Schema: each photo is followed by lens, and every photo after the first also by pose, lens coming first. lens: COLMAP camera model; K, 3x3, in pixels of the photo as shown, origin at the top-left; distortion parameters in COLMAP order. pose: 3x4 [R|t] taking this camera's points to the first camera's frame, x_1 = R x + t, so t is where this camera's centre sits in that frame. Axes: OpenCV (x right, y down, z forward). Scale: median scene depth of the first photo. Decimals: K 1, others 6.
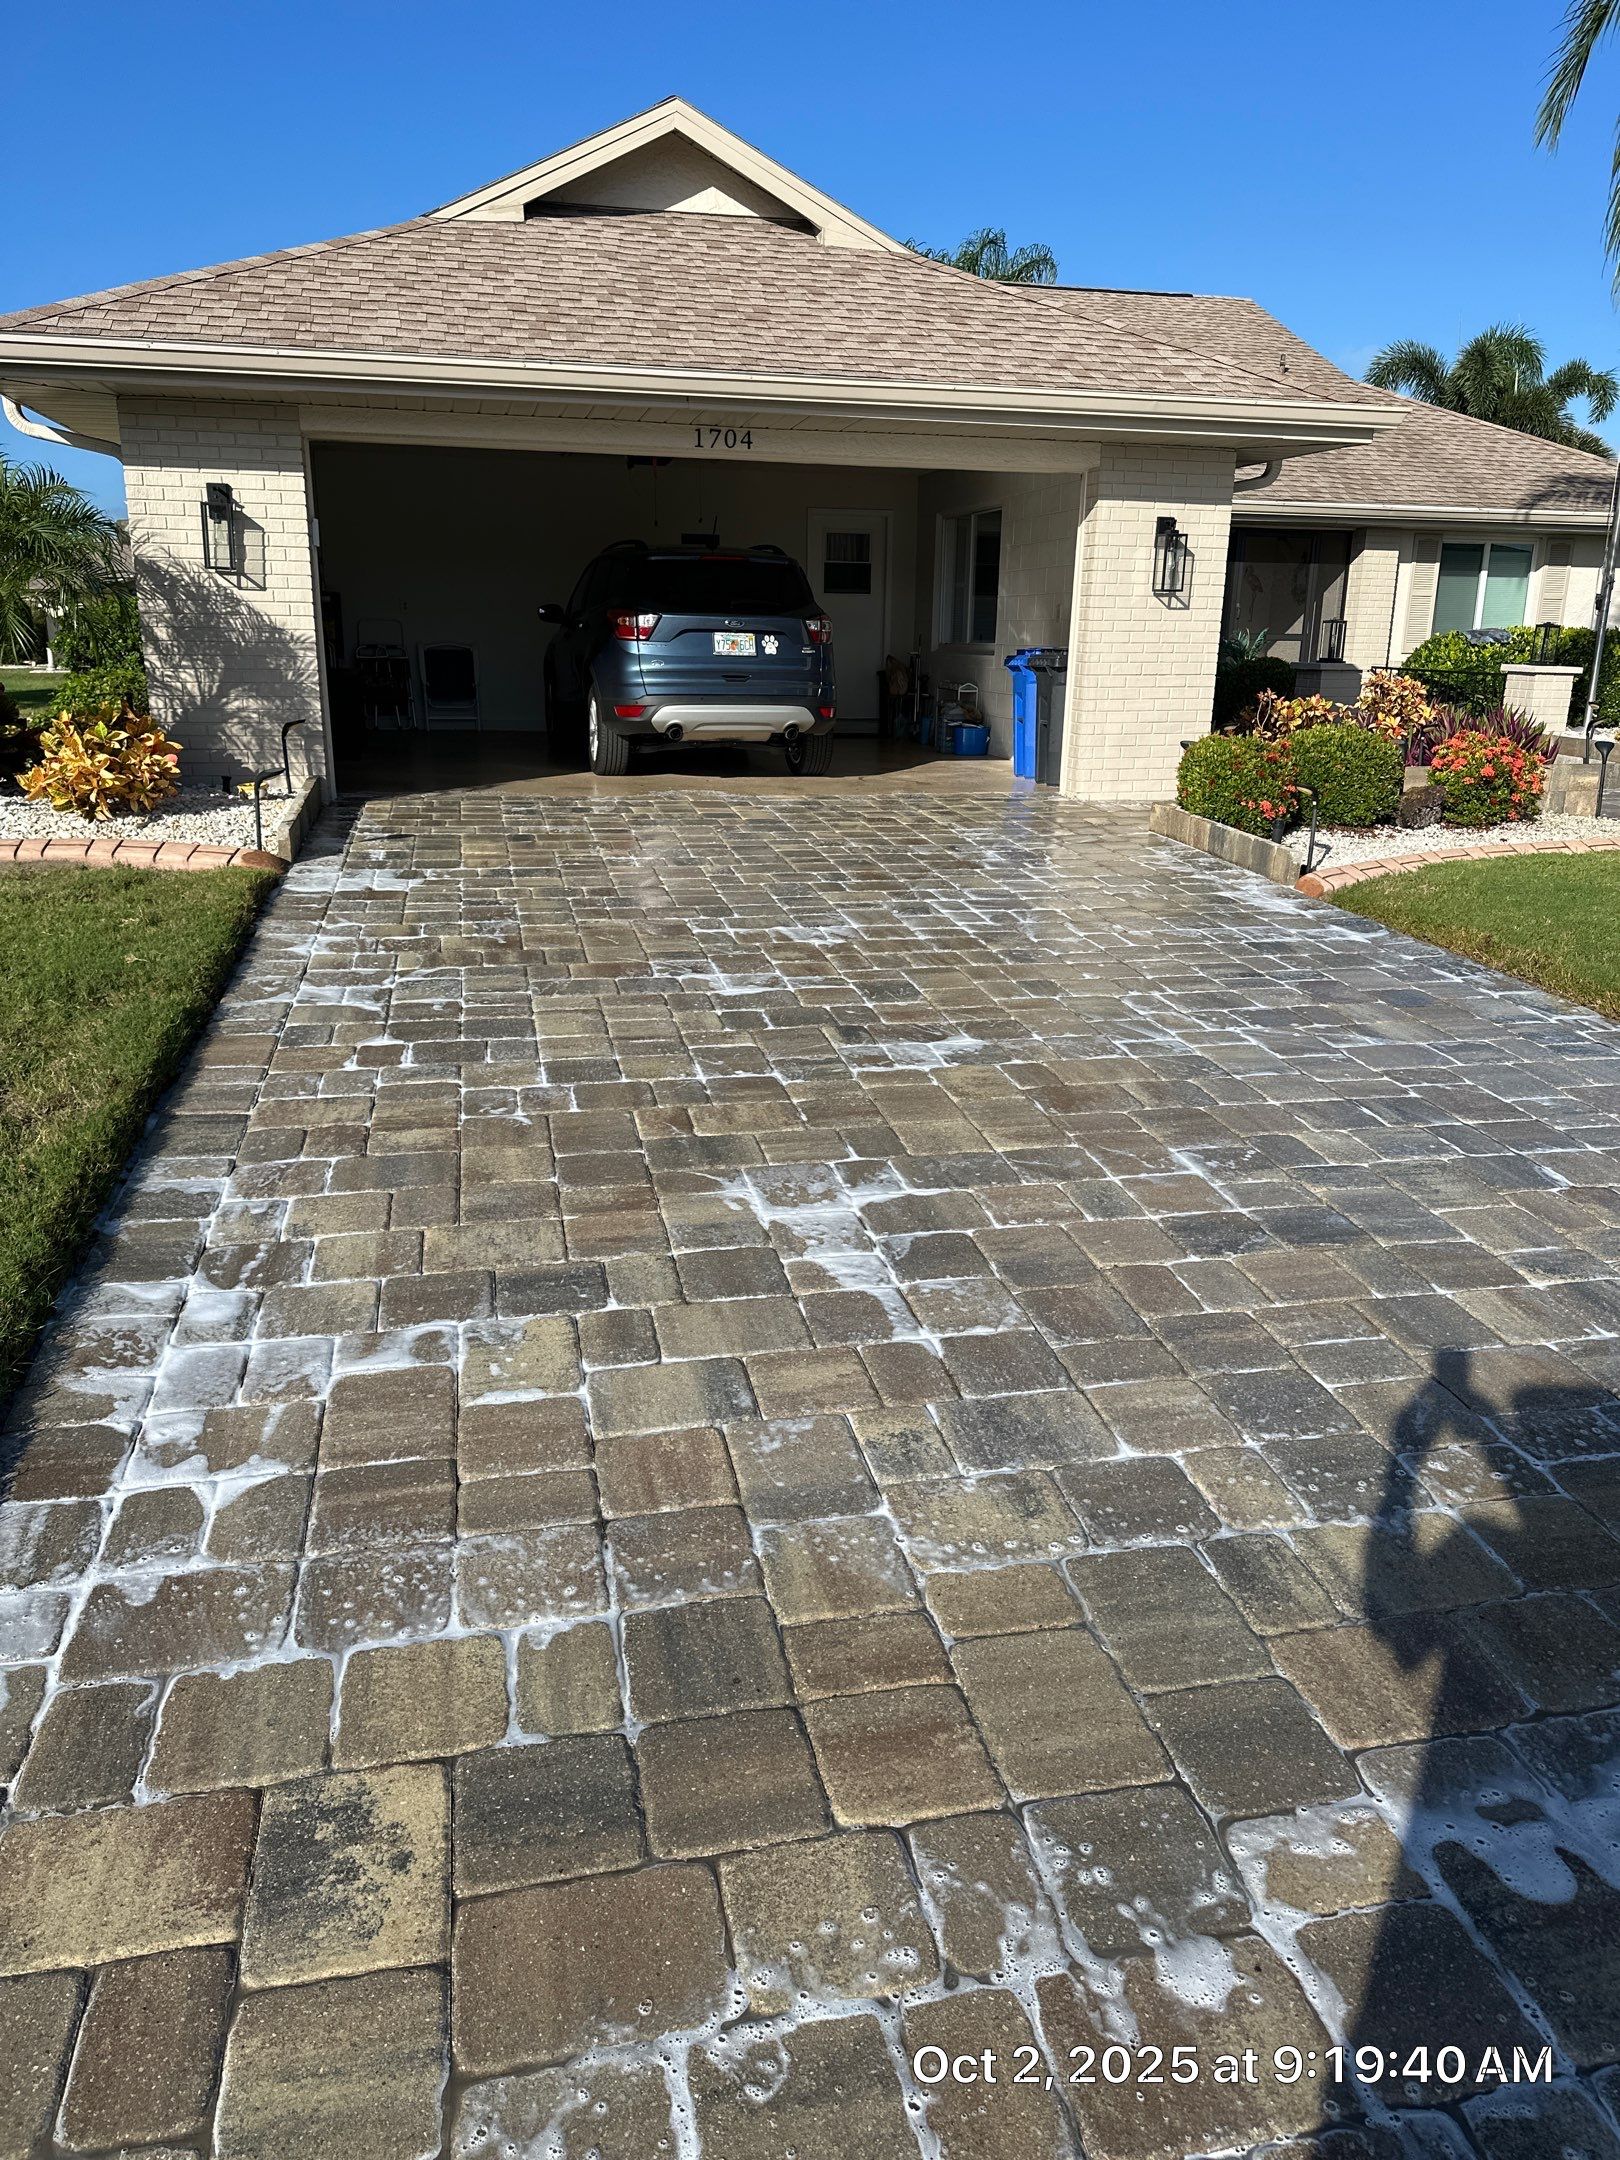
lens RADIAL K [[1532.7, 0, 802.2], [0, 1532.7, 1043.8], [0, 0, 1]] dist [0.076443, -0.092884]
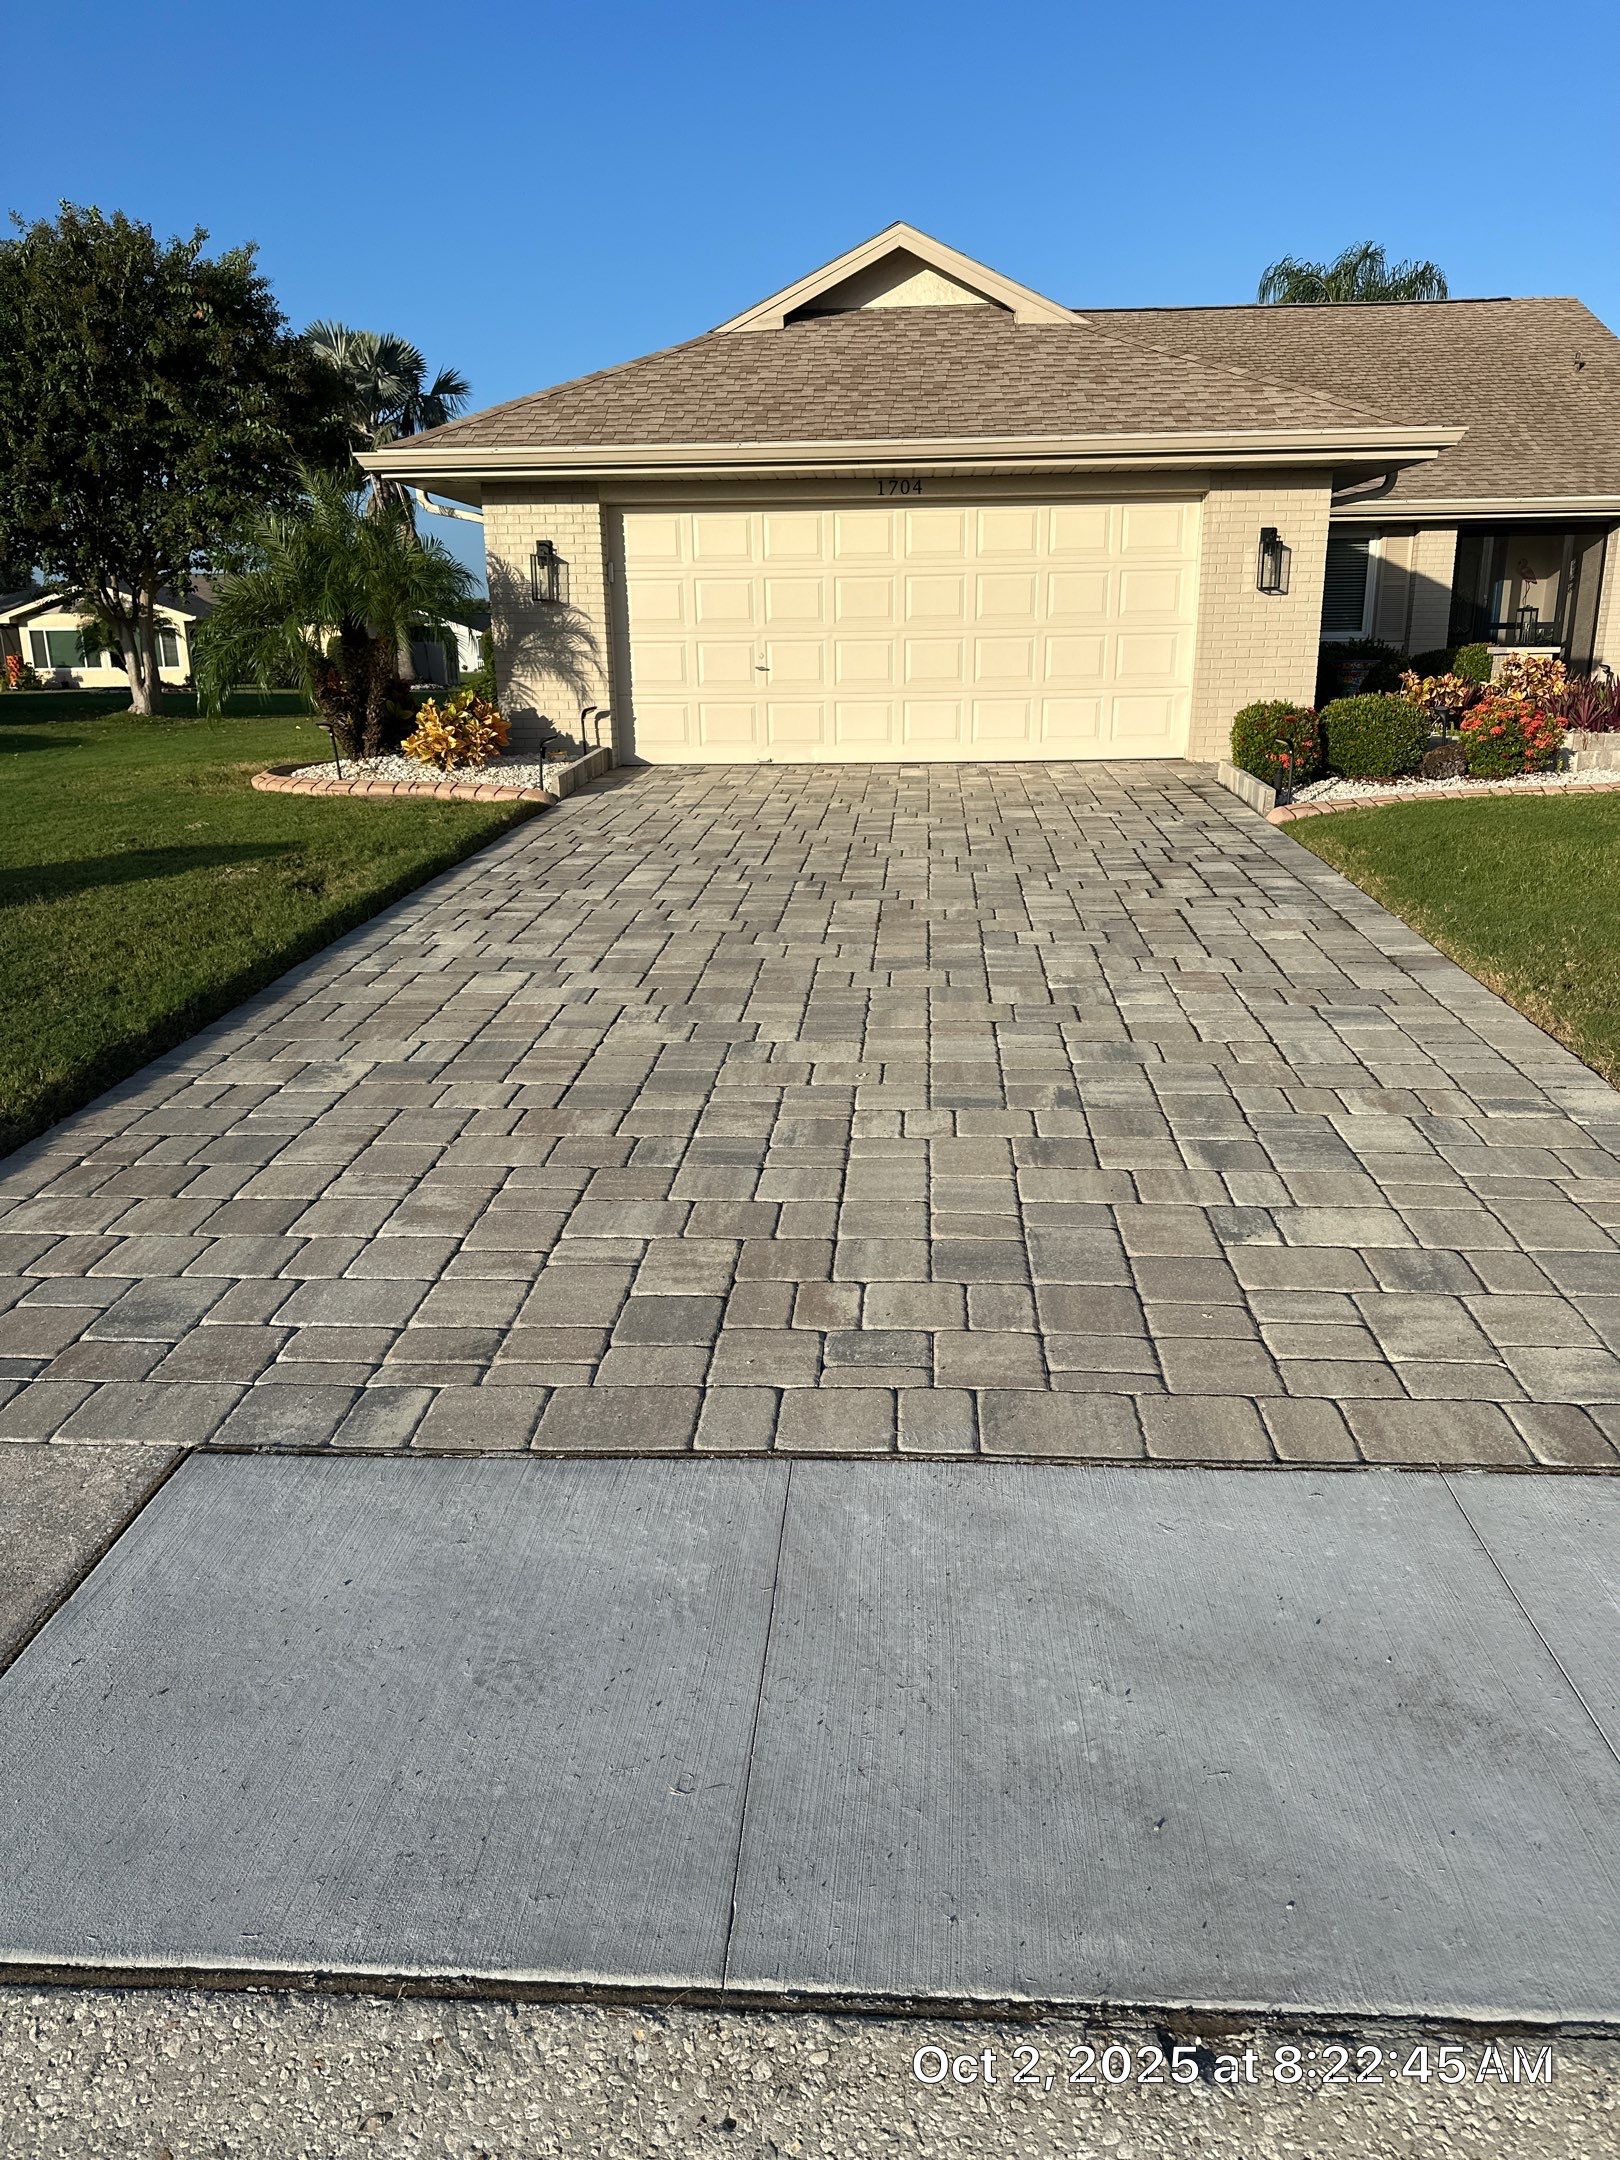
lens RADIAL K [[1532.7, 0, 819.3], [0, 1532.7, 1083.9], [0, 0, 1]] dist [0.076443, -0.092884]
pose [[0.958675, 0.051572, -0.279792, 0.281995], [-0.047688, 0.998648, 0.020675, 0.096073], [0.280480, -0.006478, 0.959838, -0.297047]]
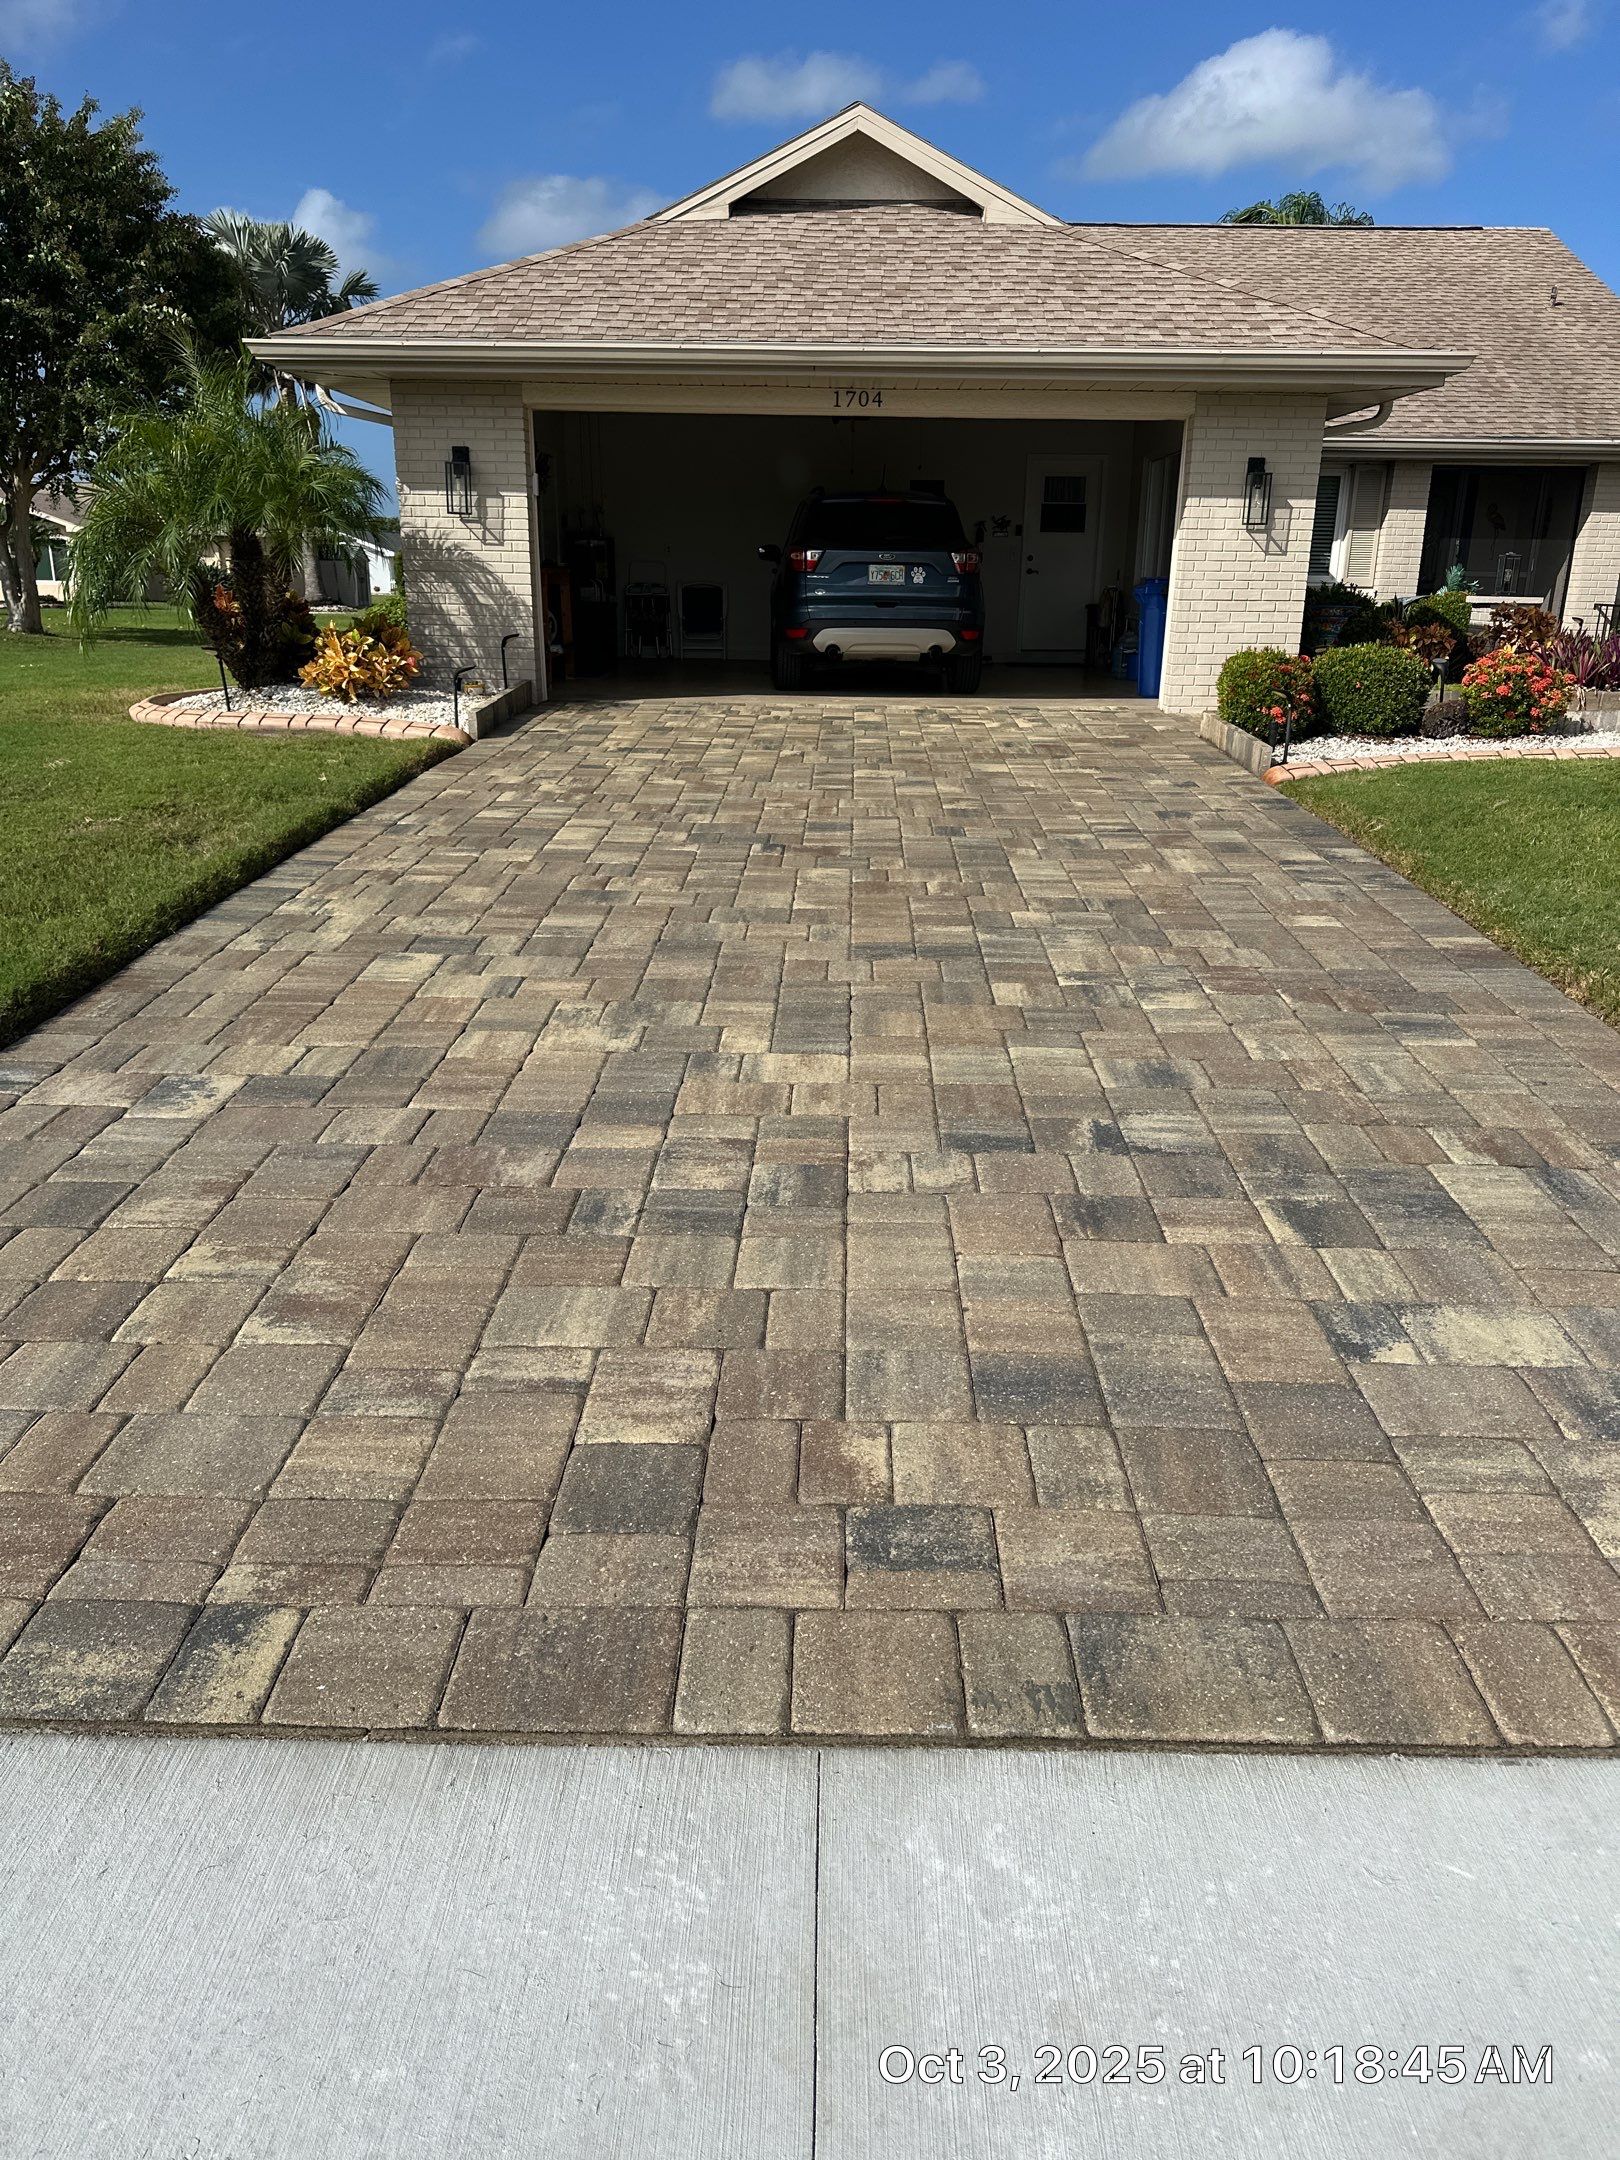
lens RADIAL K [[1532.7, 0, 823.8], [0, 1532.7, 1082.2], [0, 0, 1]] dist [0.076443, -0.092884]
pose [[0.971847, 0.070785, -0.224729, 0.232799], [-0.059554, 0.996632, 0.056380, 0.071811], [0.227963, -0.041409, 0.972789, -0.200720]]
